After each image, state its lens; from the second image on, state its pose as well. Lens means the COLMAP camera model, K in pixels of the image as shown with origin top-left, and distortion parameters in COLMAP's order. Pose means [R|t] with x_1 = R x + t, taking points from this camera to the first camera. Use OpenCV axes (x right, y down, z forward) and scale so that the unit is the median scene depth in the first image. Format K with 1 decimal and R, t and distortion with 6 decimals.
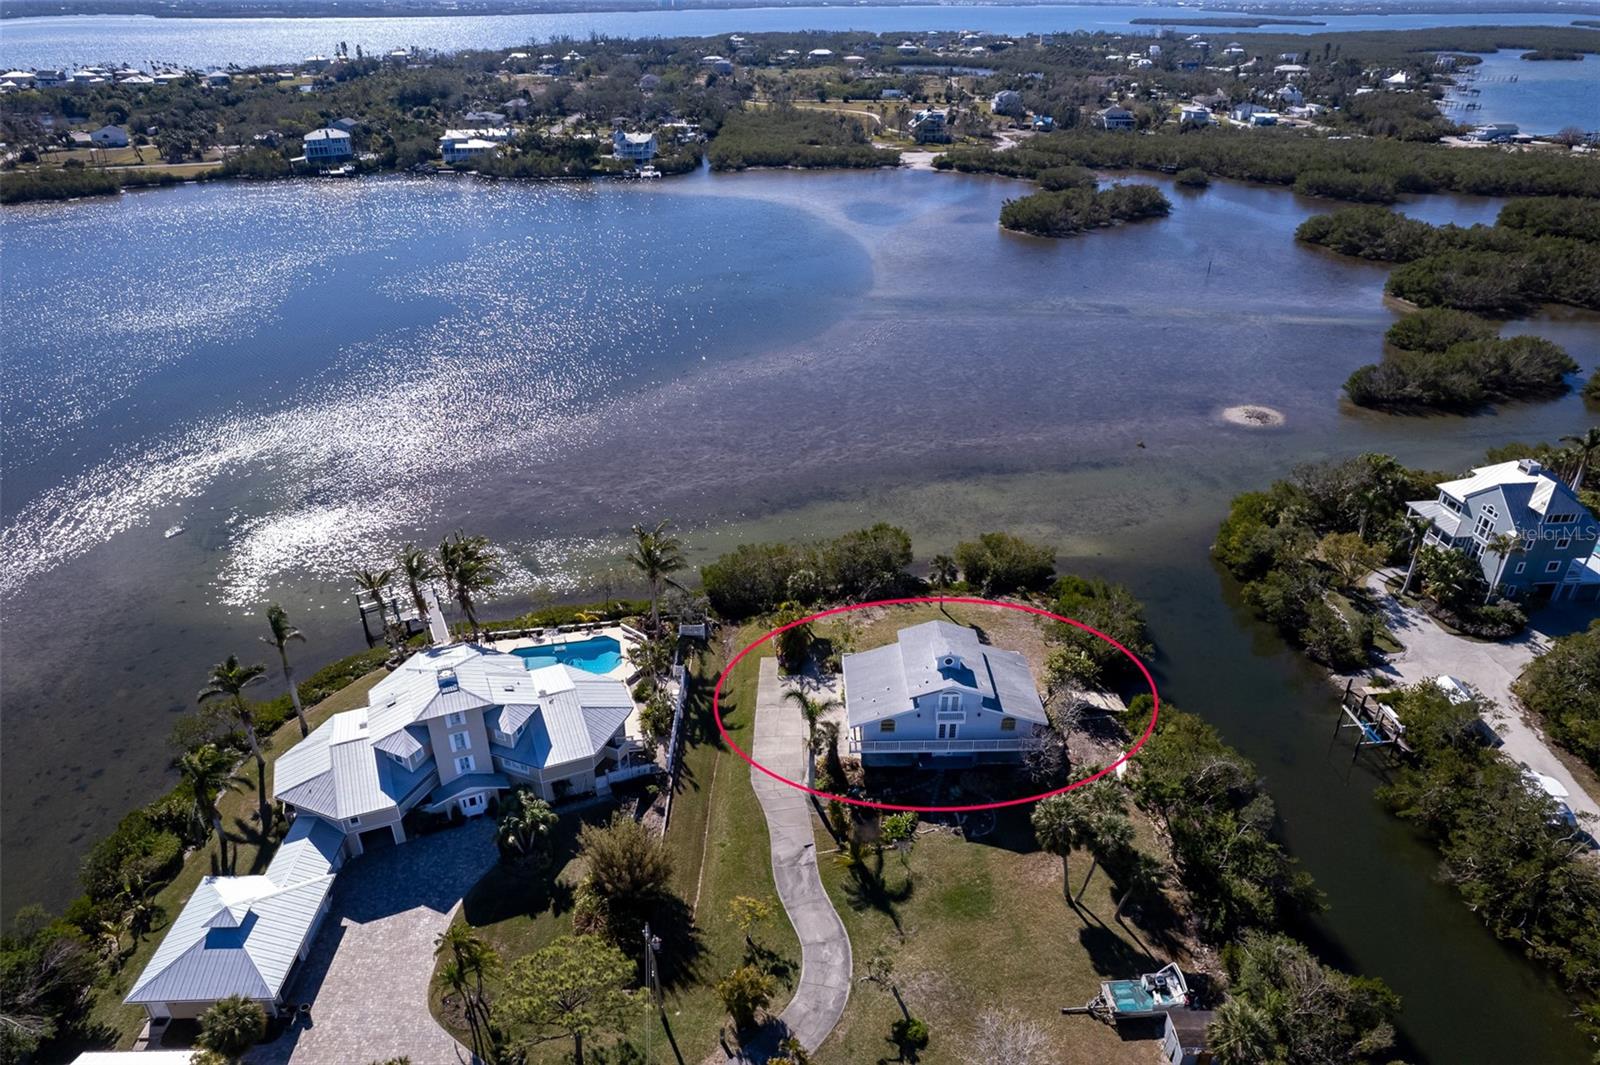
lens RADIAL K [[1025.5, 0, 805.3], [0, 1025.5, 533.0], [0, 0, 1]] dist [-0.078347, 0.071360]
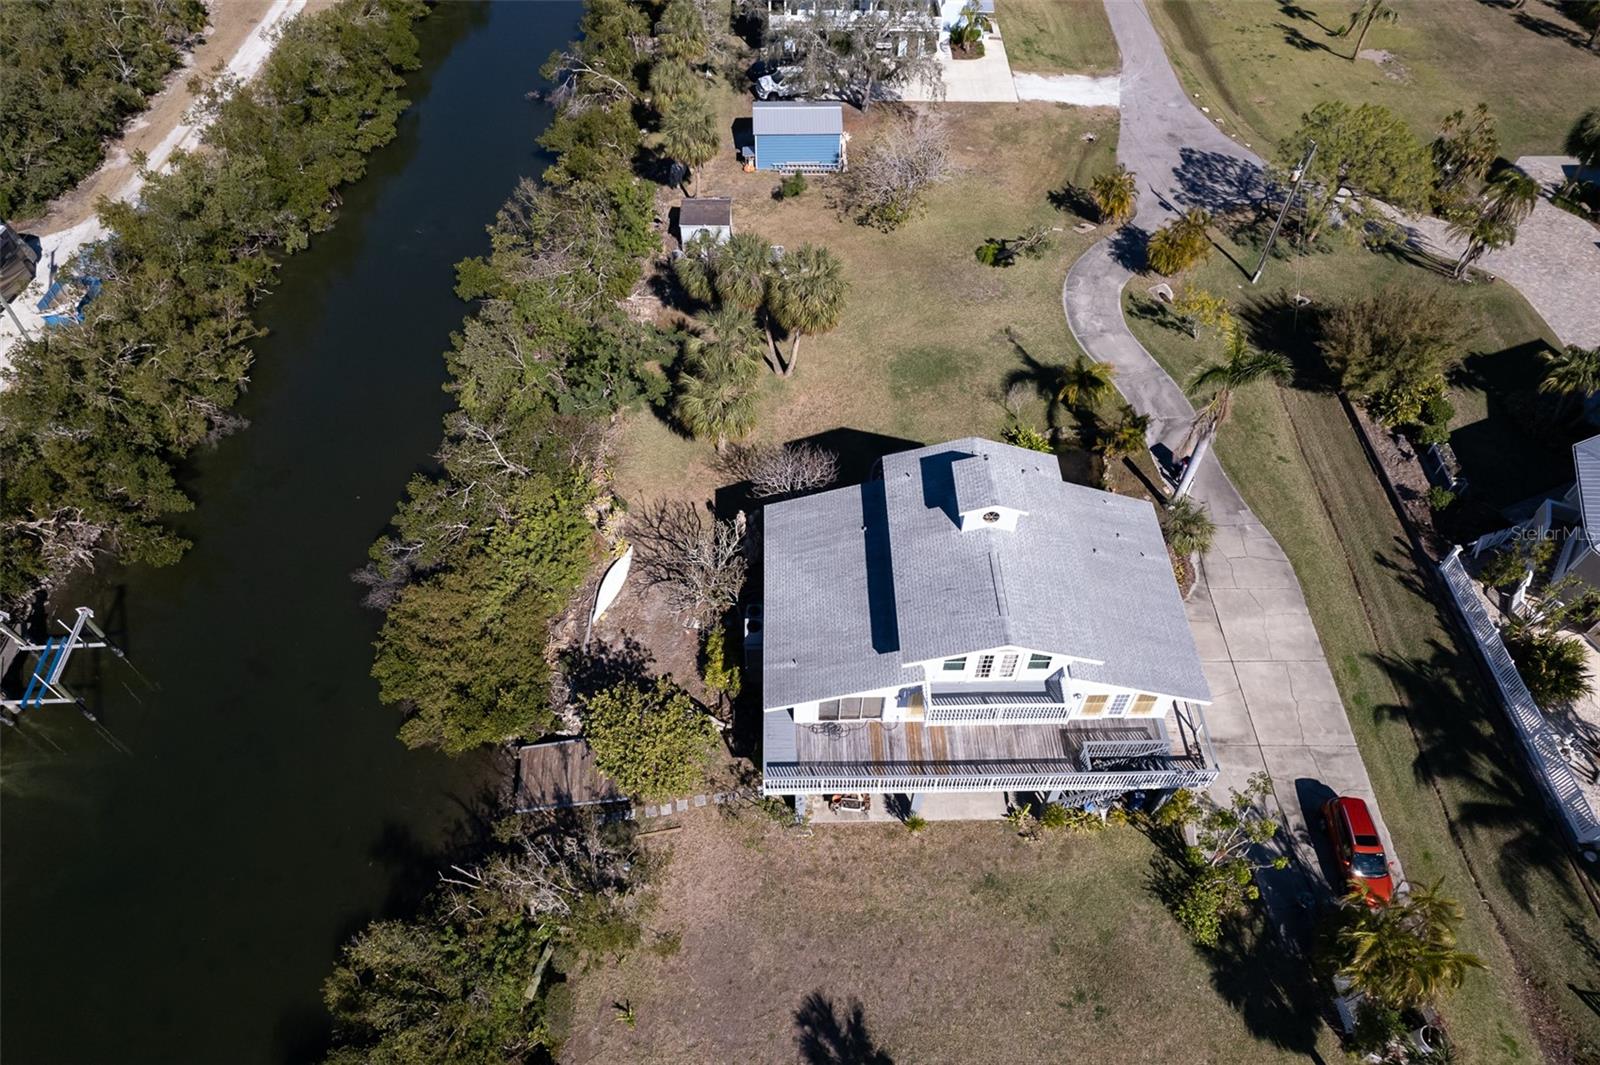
lens RADIAL K [[1025.5, 0, 810.2], [0, 1025.5, 541.0], [0, 0, 1]] dist [-0.078347, 0.071360]
pose [[-0.999867, -0.008776, -0.013722, 0.199004], [-0.015136, 0.189420, 0.981780, -0.275242], [-0.006017, 0.981857, -0.189527, 0.991763]]
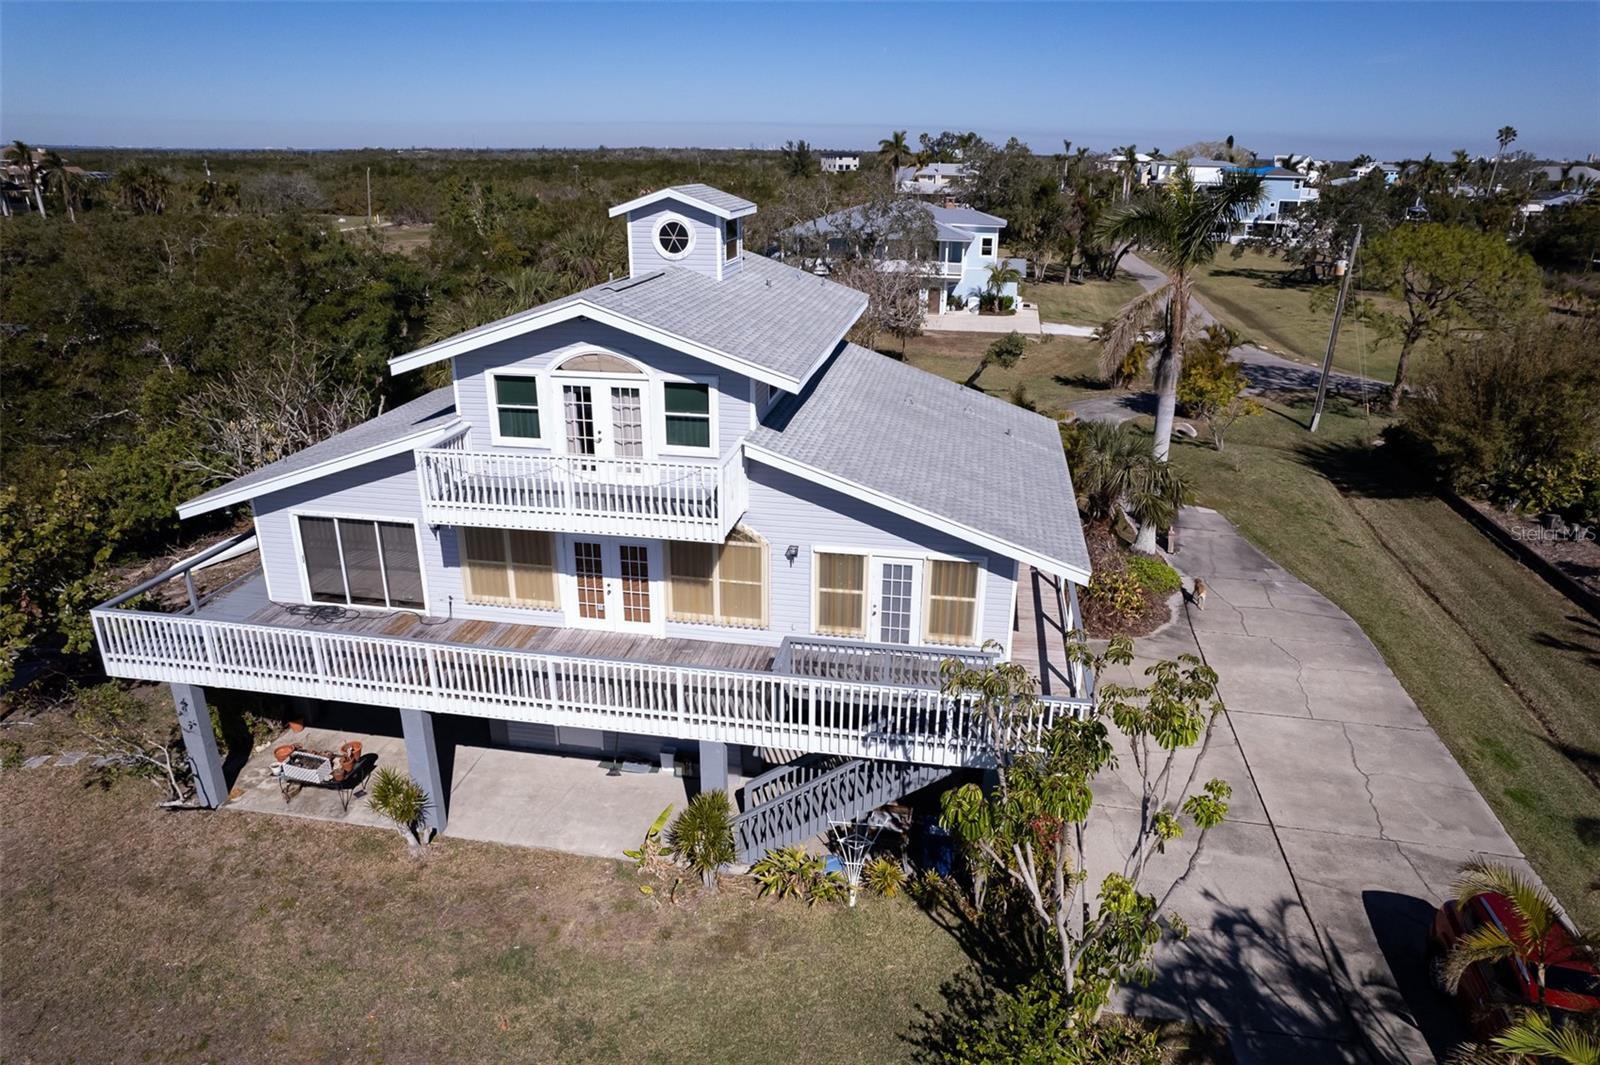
lens RADIAL K [[1025.5, 0, 808.9], [0, 1025.5, 540.6], [0, 0, 1]] dist [-0.078347, 0.071360]
pose [[-0.982682, -0.077564, 0.168286, 0.055411], [0.077247, 0.654023, 0.752520, -0.015928], [-0.168432, 0.752487, -0.636705, 1.090393]]
